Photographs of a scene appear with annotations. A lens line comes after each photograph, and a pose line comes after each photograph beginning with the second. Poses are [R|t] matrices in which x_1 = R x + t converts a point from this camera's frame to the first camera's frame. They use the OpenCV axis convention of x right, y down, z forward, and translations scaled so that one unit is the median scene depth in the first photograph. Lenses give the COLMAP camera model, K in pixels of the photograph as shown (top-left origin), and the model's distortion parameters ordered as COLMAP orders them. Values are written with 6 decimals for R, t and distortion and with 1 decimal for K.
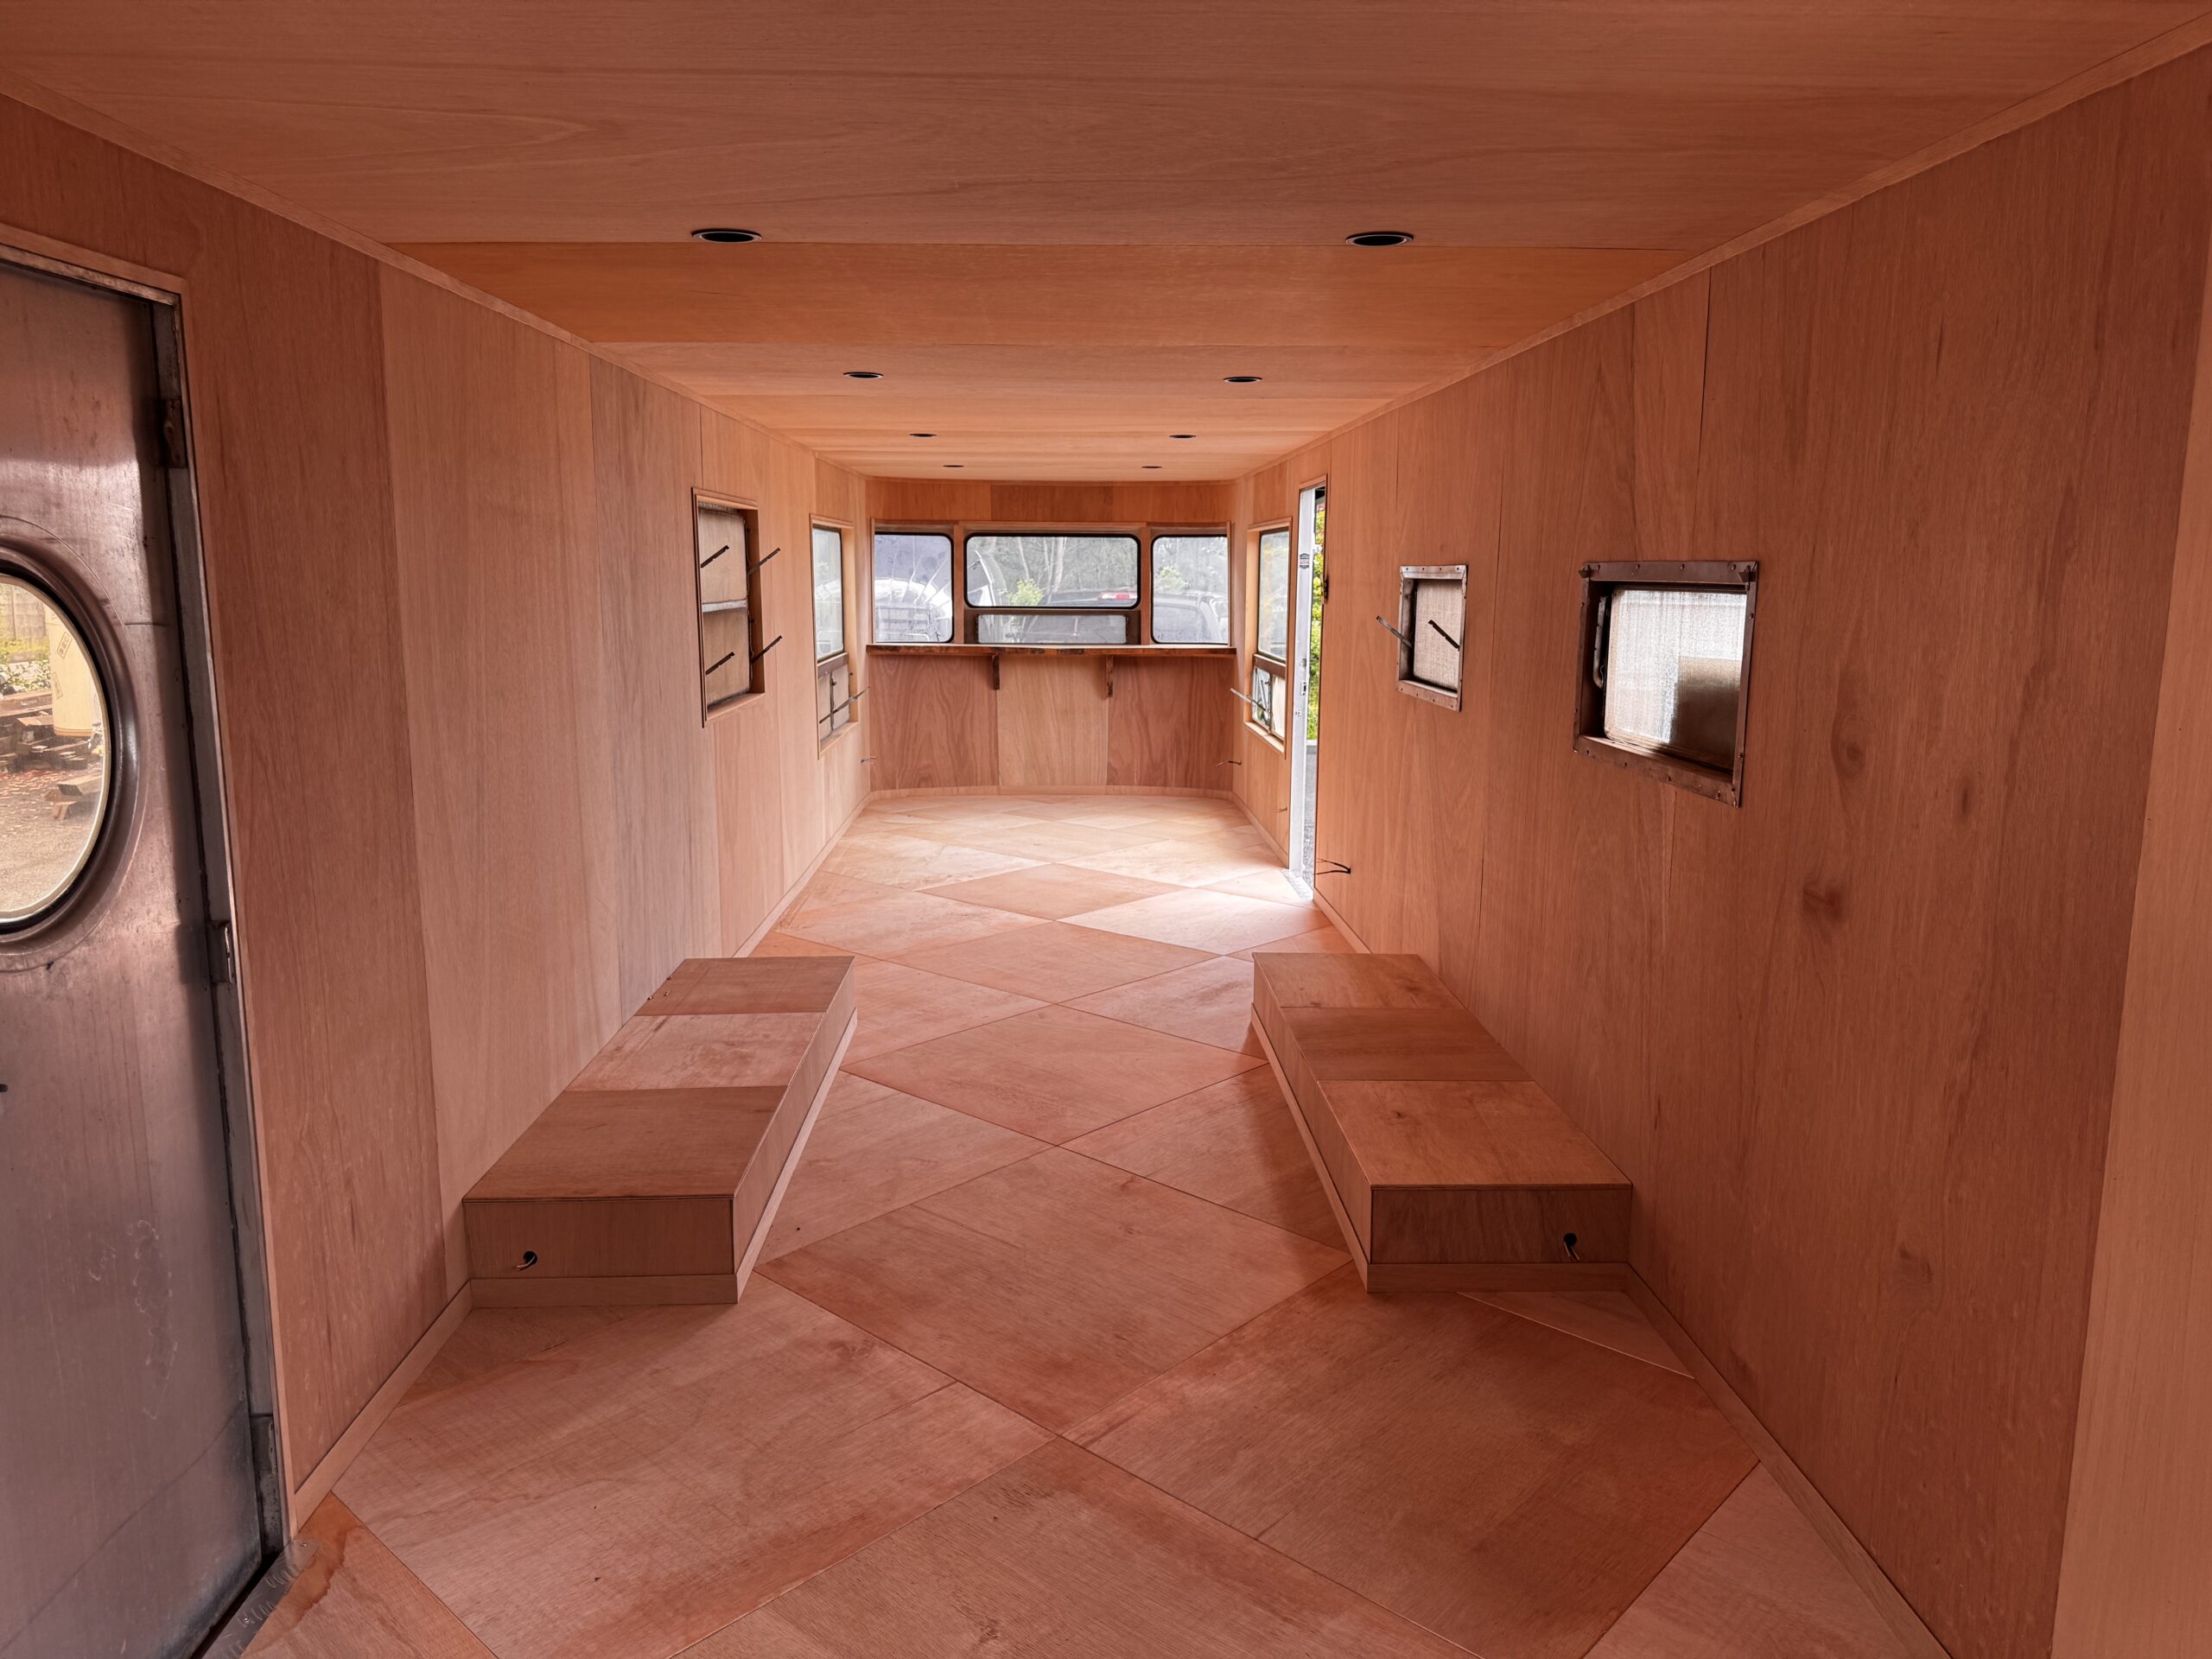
lens RADIAL K [[1530.3, 0, 1106.9], [0, 1530.3, 840.9], [0, 0, 1]] dist [0.137697, -0.250578]
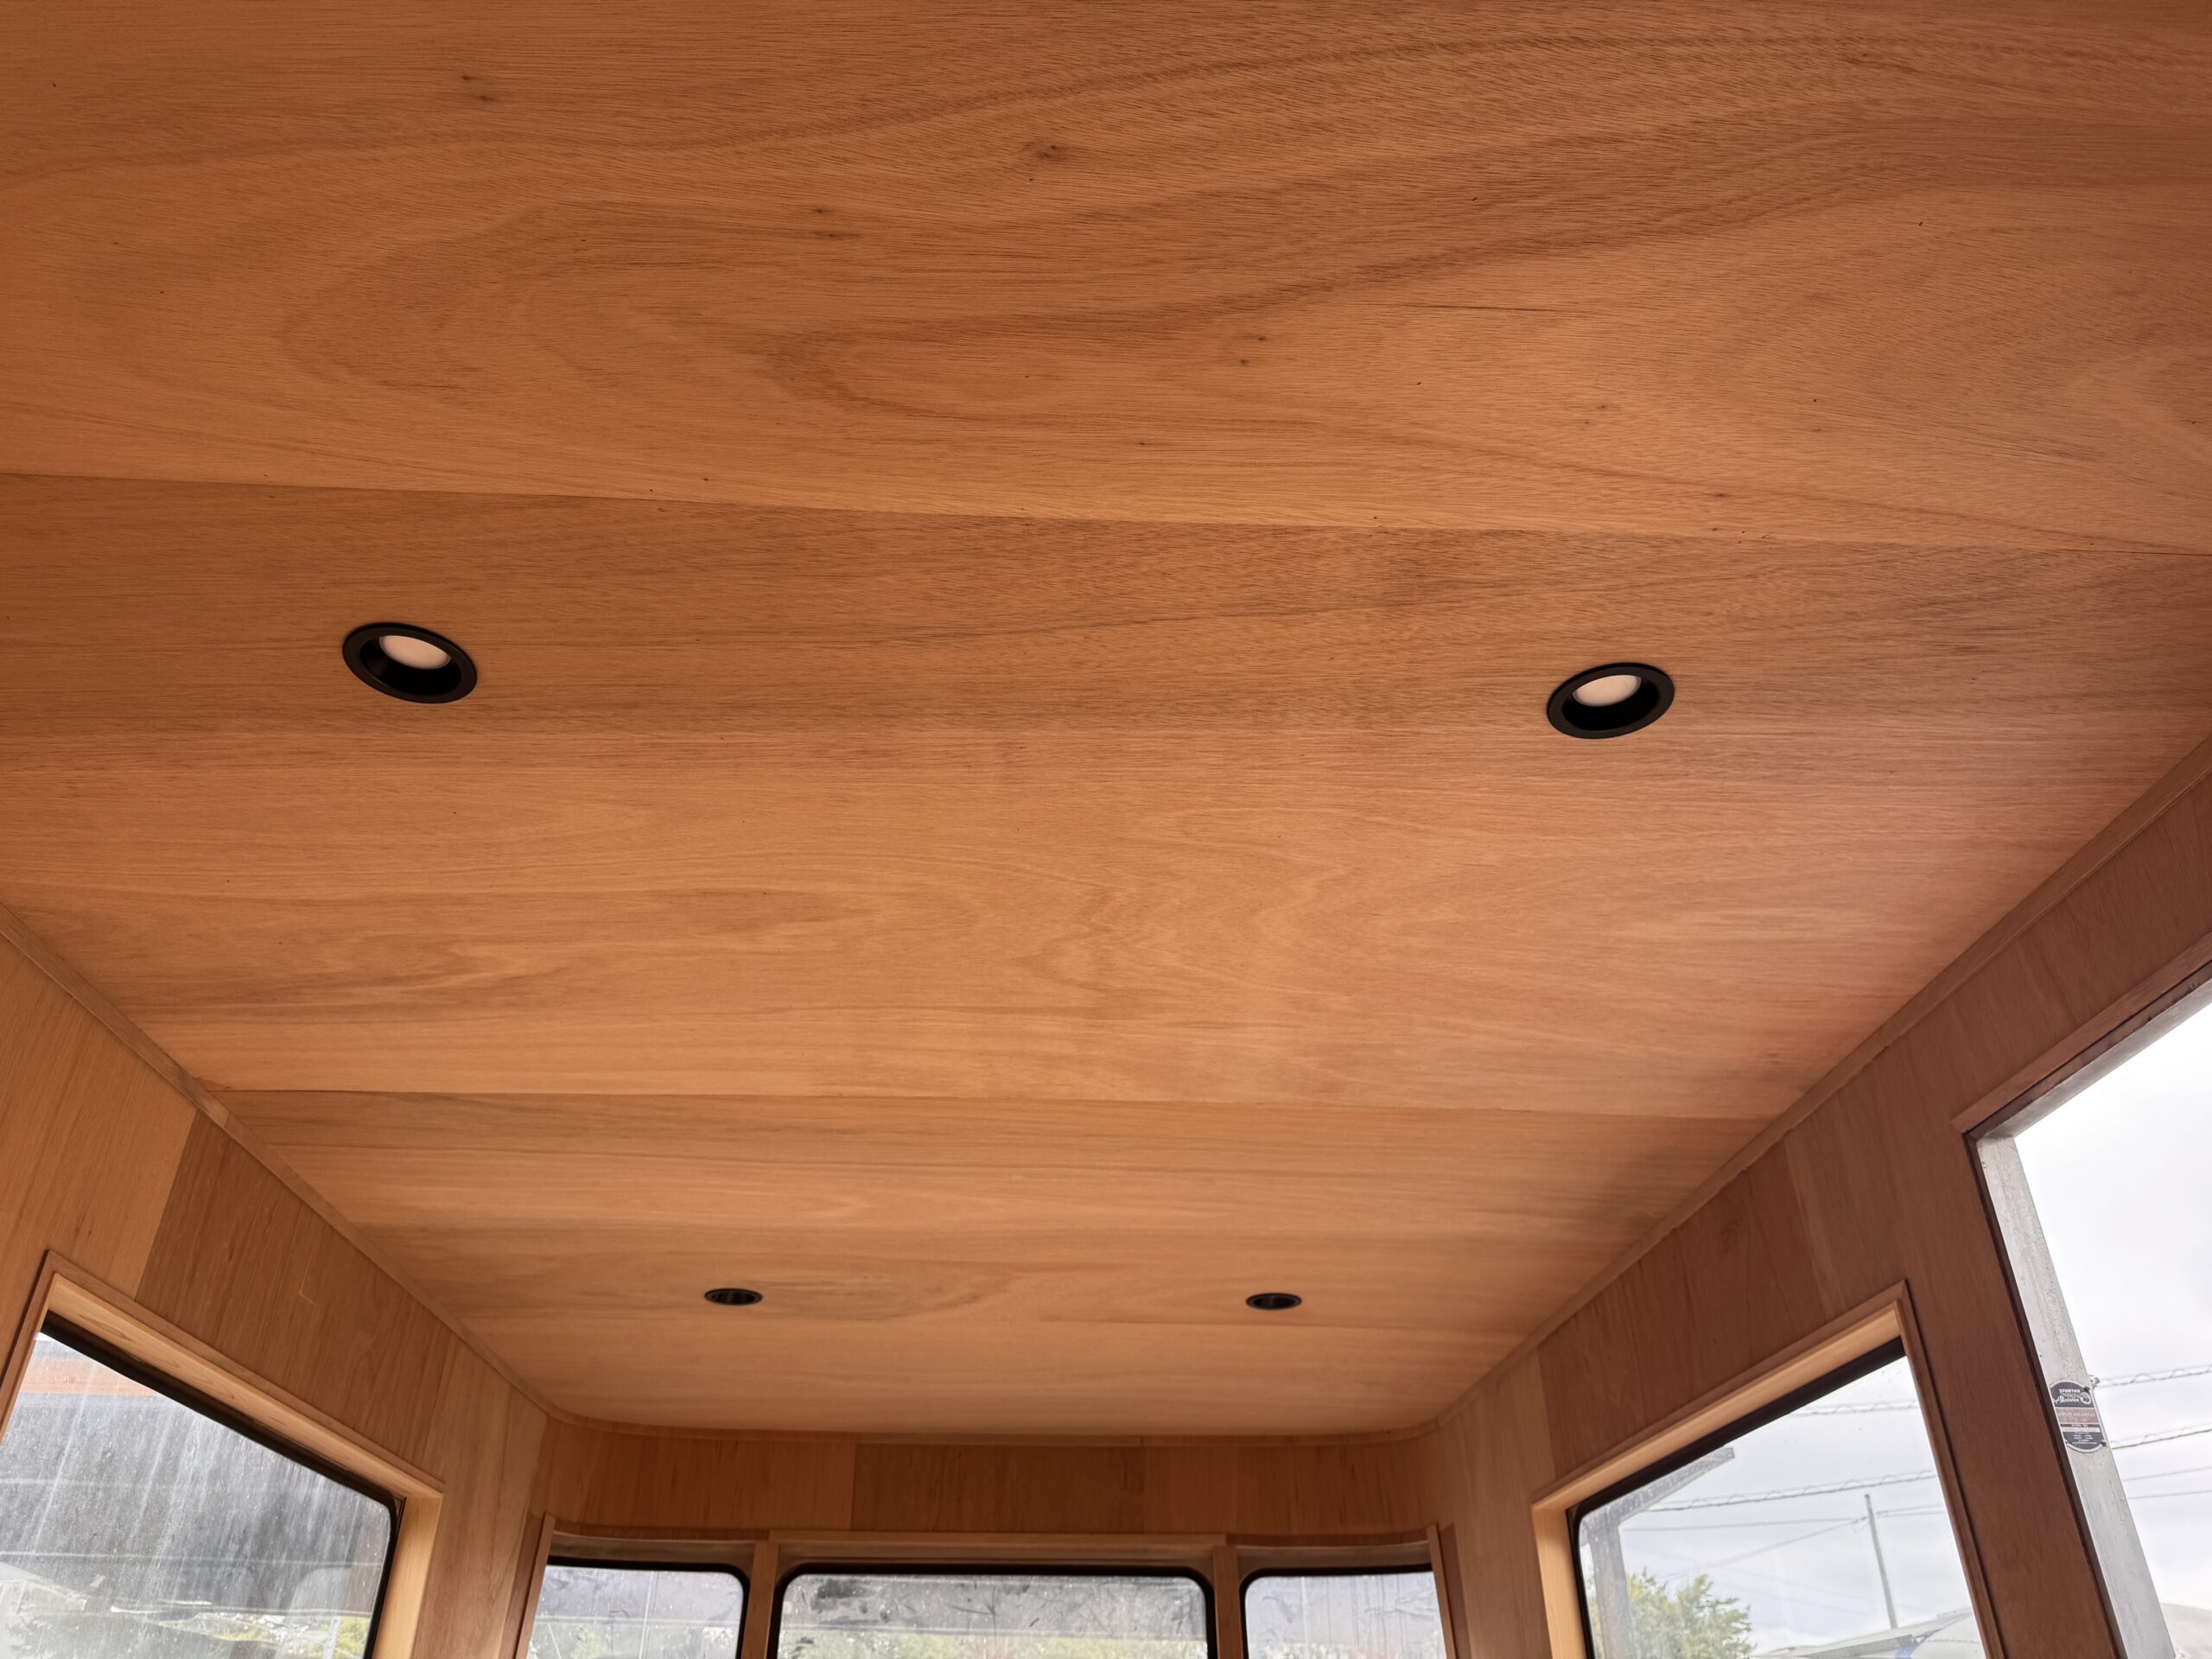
lens RADIAL K [[1584.8, 0, 1085.5], [0, 1584.8, 887.2], [0, 0, 1]] dist [0.027003, -0.000937]
pose [[0.999877, 0.005819, 0.014576, -0.019586], [0.005011, 0.761744, -0.647859, -0.063152], [-0.014873, 0.647852, 0.761621, 0.565292]]
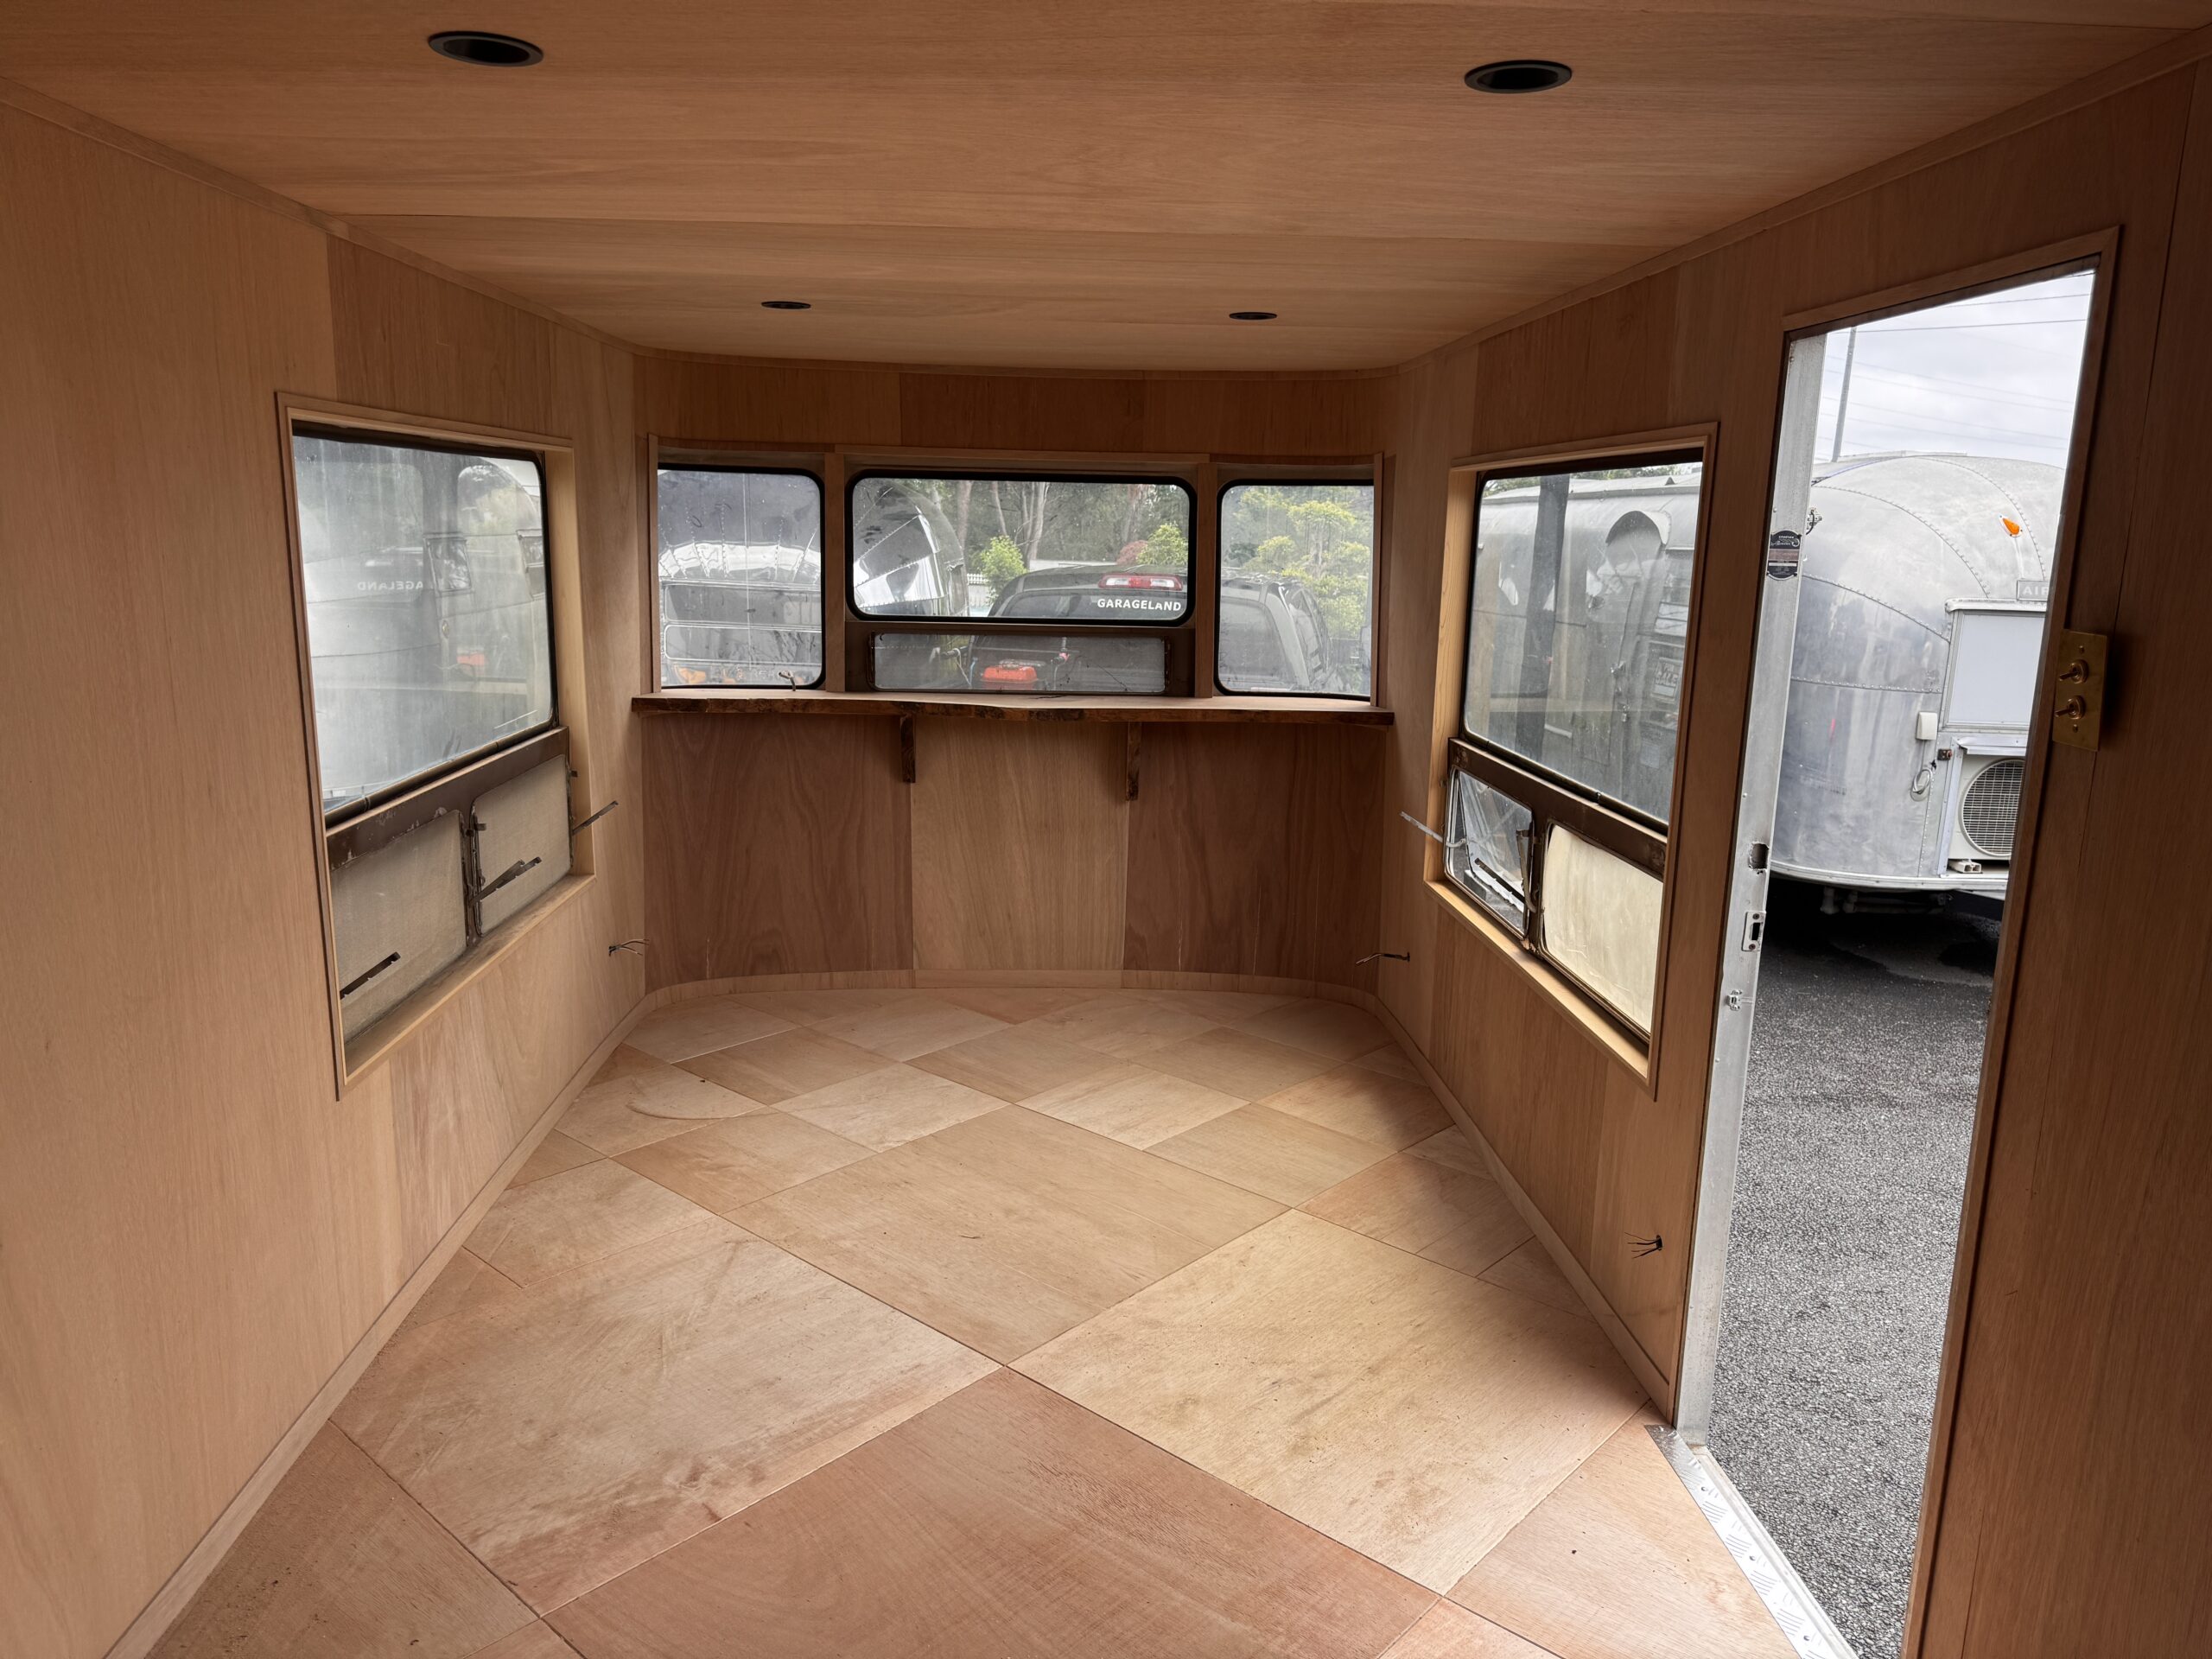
lens RADIAL K [[1530.3, 0, 1106.9], [0, 1530.3, 840.9], [0, 0, 1]] dist [0.137697, -0.250578]
pose [[0.999808, 0.012451, 0.015140, -0.014390], [-0.012879, 0.999512, 0.028476, -0.095123], [-0.014778, -0.028665, 0.999480, 0.495073]]
